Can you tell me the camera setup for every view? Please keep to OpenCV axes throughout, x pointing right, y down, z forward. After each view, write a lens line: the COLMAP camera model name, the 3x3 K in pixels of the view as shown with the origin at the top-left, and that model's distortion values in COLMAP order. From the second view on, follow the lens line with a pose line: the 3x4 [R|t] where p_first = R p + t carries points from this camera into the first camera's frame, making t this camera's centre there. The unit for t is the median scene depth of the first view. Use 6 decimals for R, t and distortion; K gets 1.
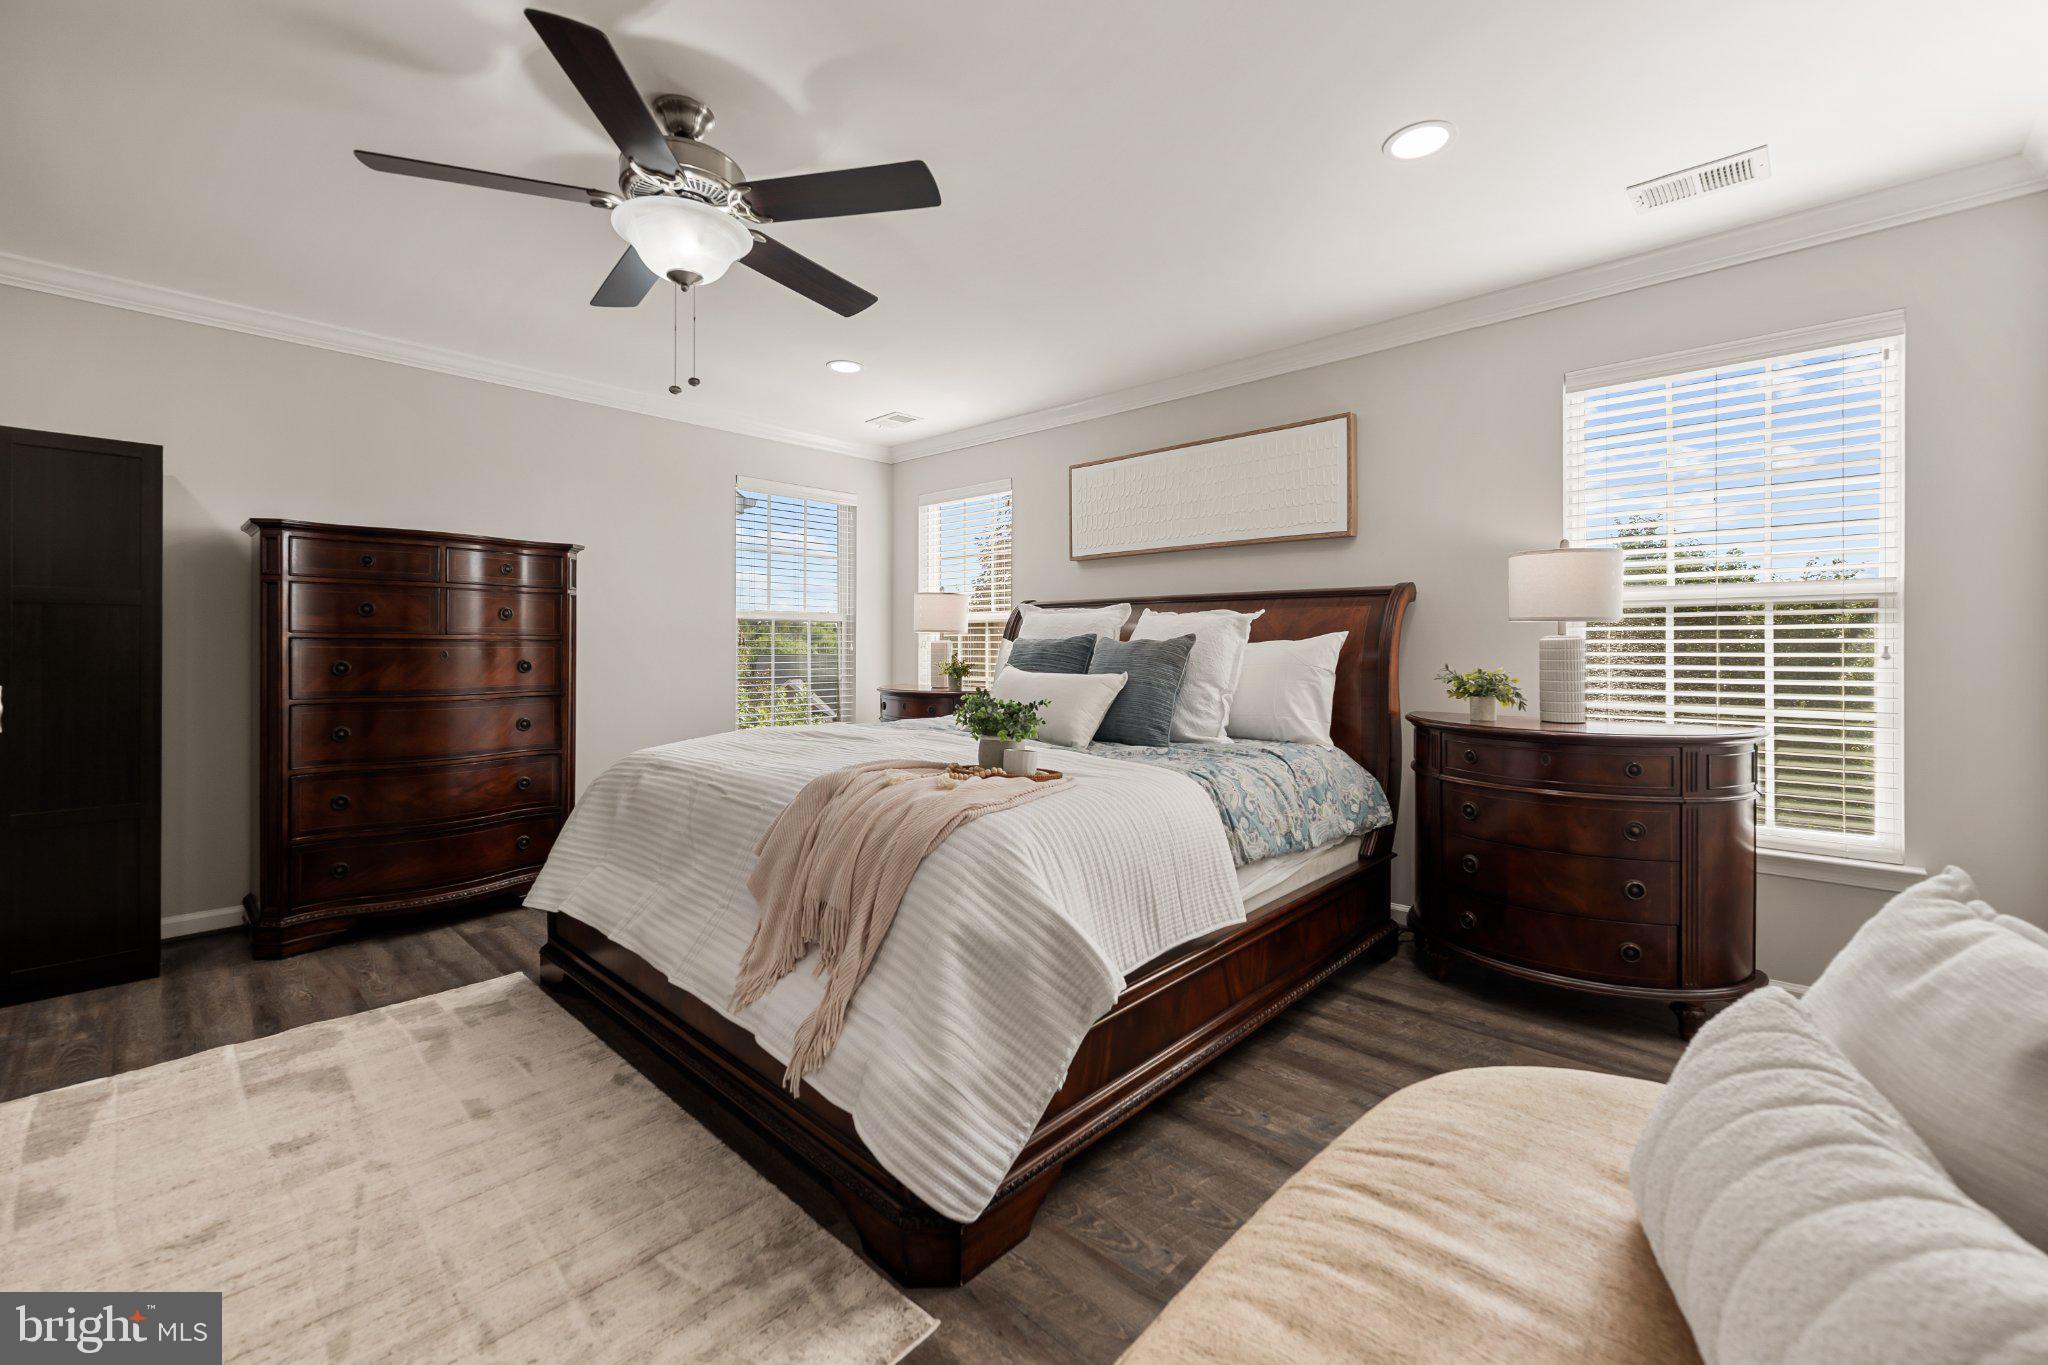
lens RADIAL K [[810.8, 0, 1026.3], [0, 810.8, 643.4], [0, 0, 1]] dist [-0.055408, 0.000067]
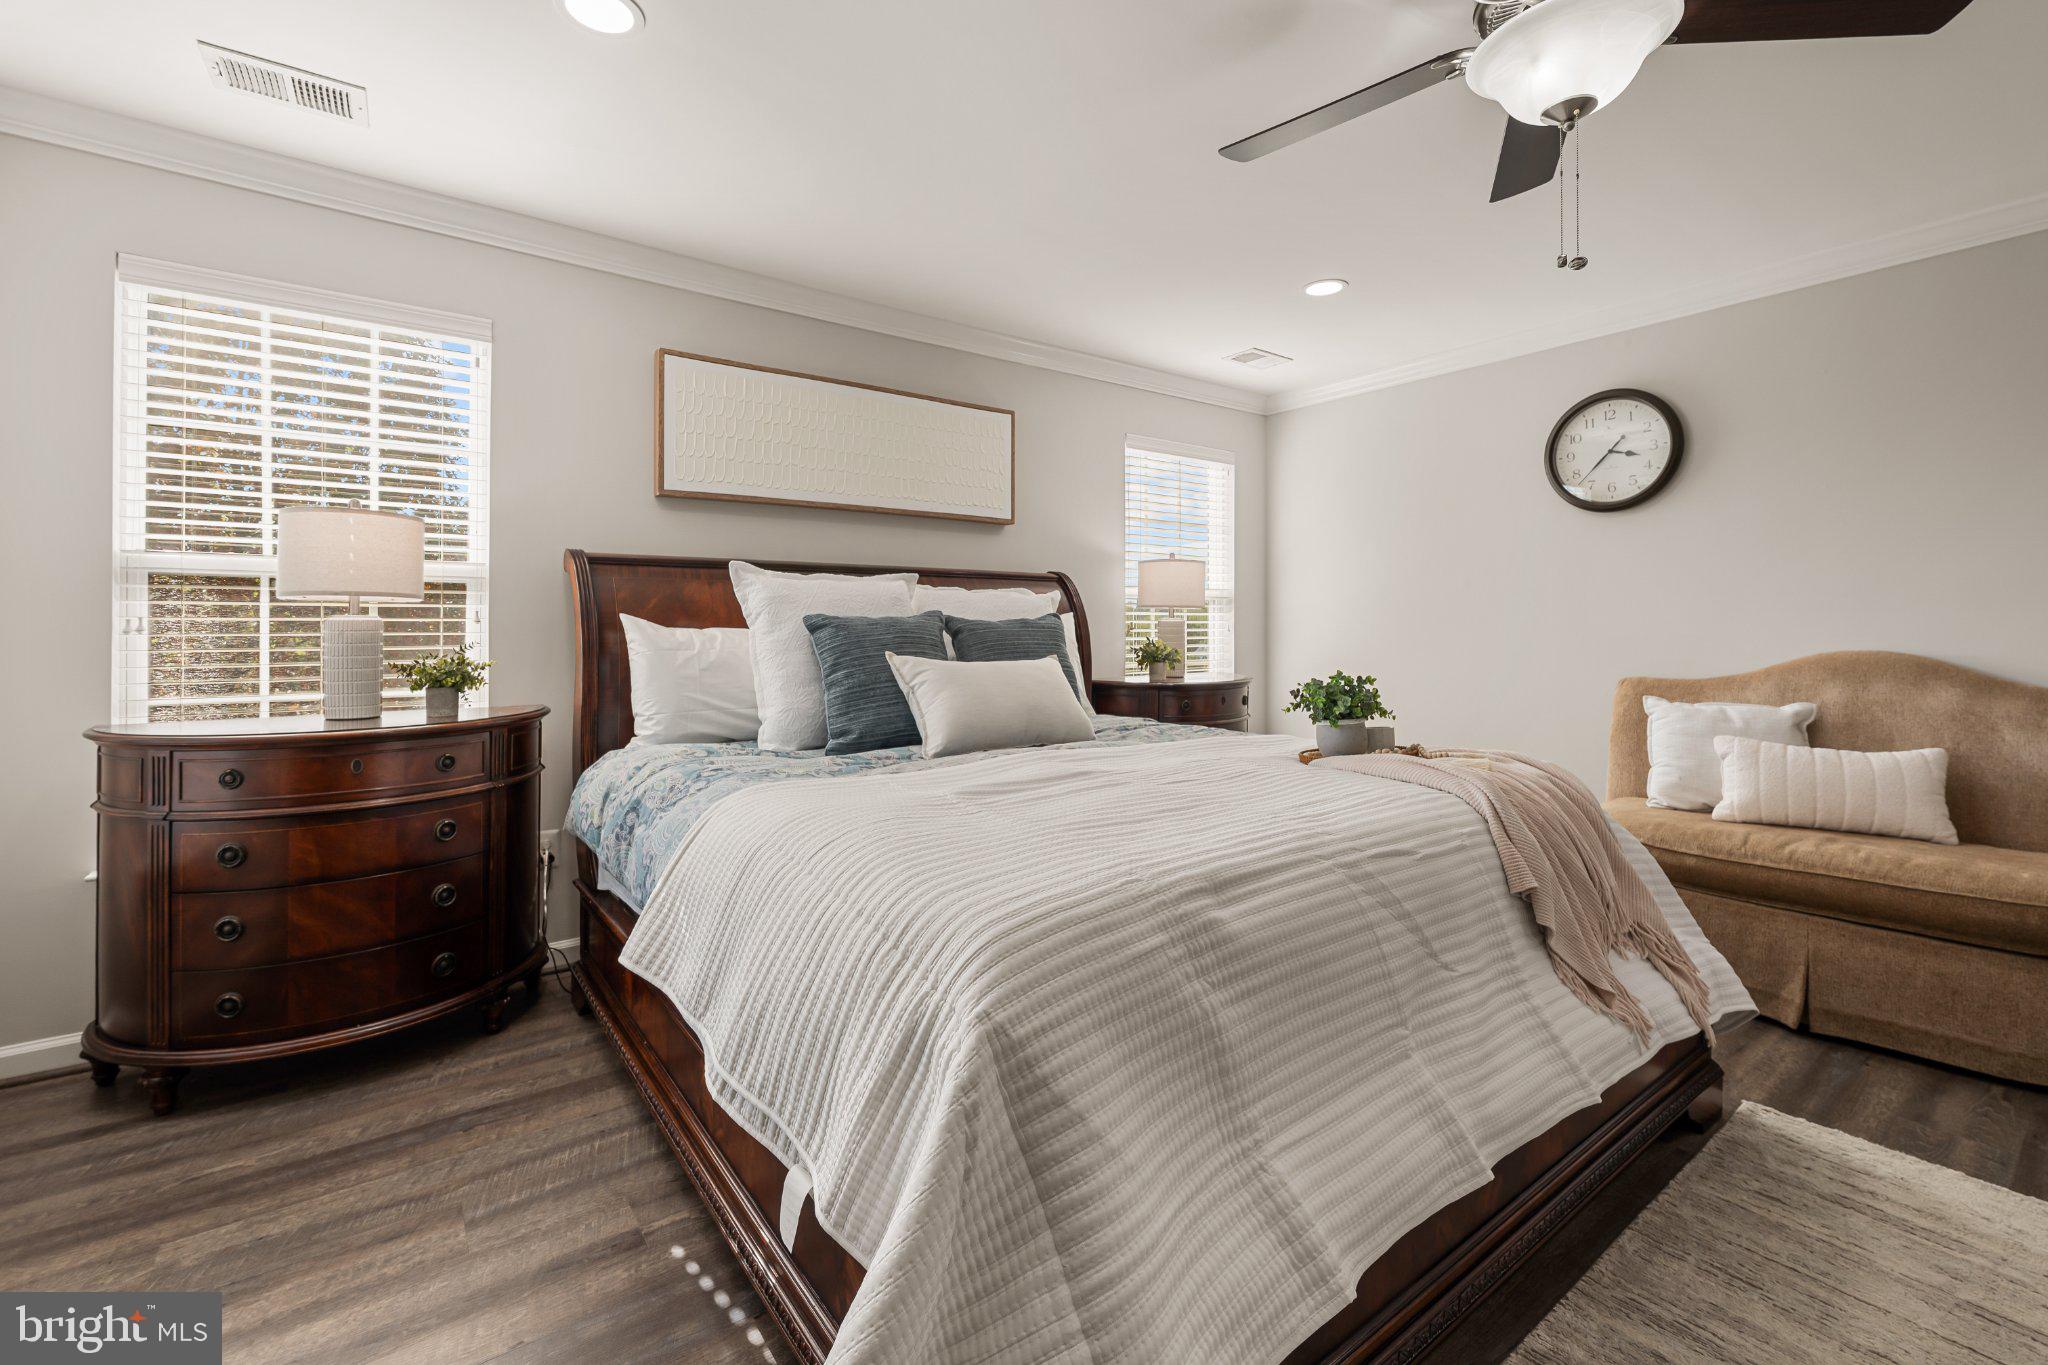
lens RADIAL K [[877.9, 0, 1025.7], [0, 877.9, 618.1], [0, 0, 1]] dist [0.048864, 0.000041]
pose [[0.163323, 0.003701, 0.986566, -0.590188], [0.000572, 0.999992, -0.003846, -0.002548], [-0.986572, 0.001192, 0.163320, 0.599117]]
